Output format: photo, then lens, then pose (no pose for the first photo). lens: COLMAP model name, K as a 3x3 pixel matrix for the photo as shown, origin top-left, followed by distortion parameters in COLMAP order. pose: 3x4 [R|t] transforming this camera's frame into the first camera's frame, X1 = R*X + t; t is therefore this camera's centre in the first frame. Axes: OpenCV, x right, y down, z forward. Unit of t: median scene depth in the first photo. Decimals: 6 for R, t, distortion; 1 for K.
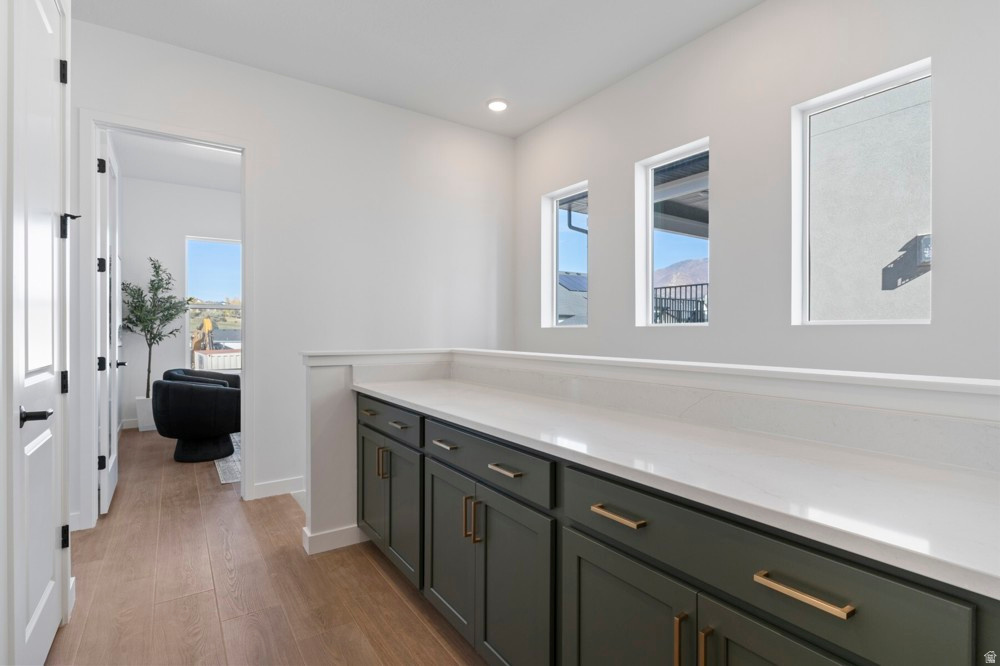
lens RADIAL K [[493.1, 0, 497.7], [0, 493.1, 340.3], [0, 0, 1]] dist [-0.000555, -0.000075]
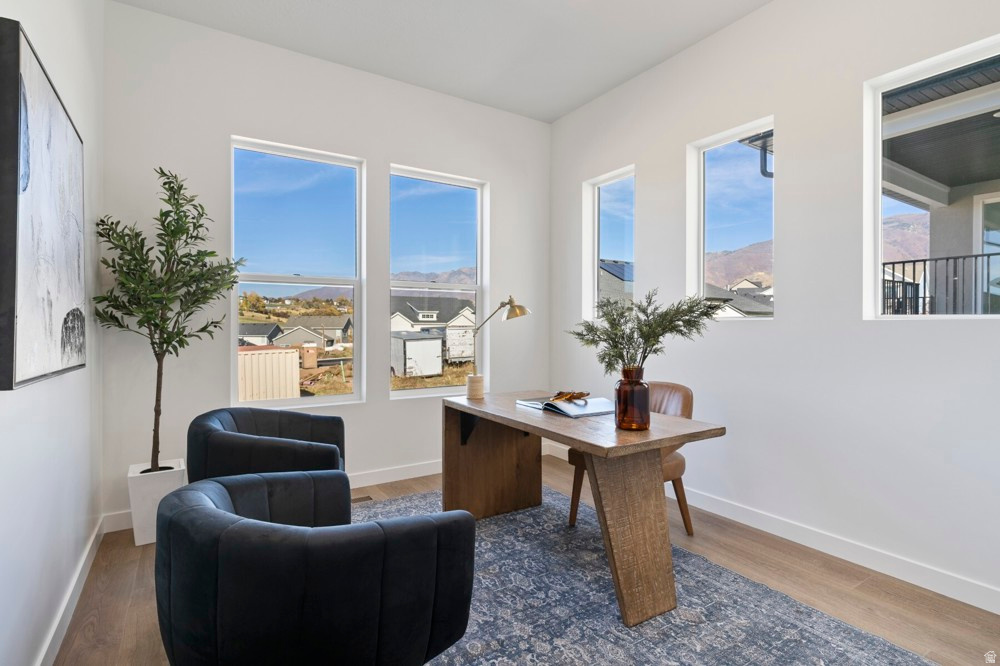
lens RADIAL K [[493.1, 0, 497.7], [0, 493.1, 340.3], [0, 0, 1]] dist [-0.000555, -0.000075]
pose [[0.999445, 0.000050, -0.033324, -0.369752], [0.000103, 0.999990, 0.004569, -0.006871], [0.033324, -0.004570, 0.999434, 0.543337]]
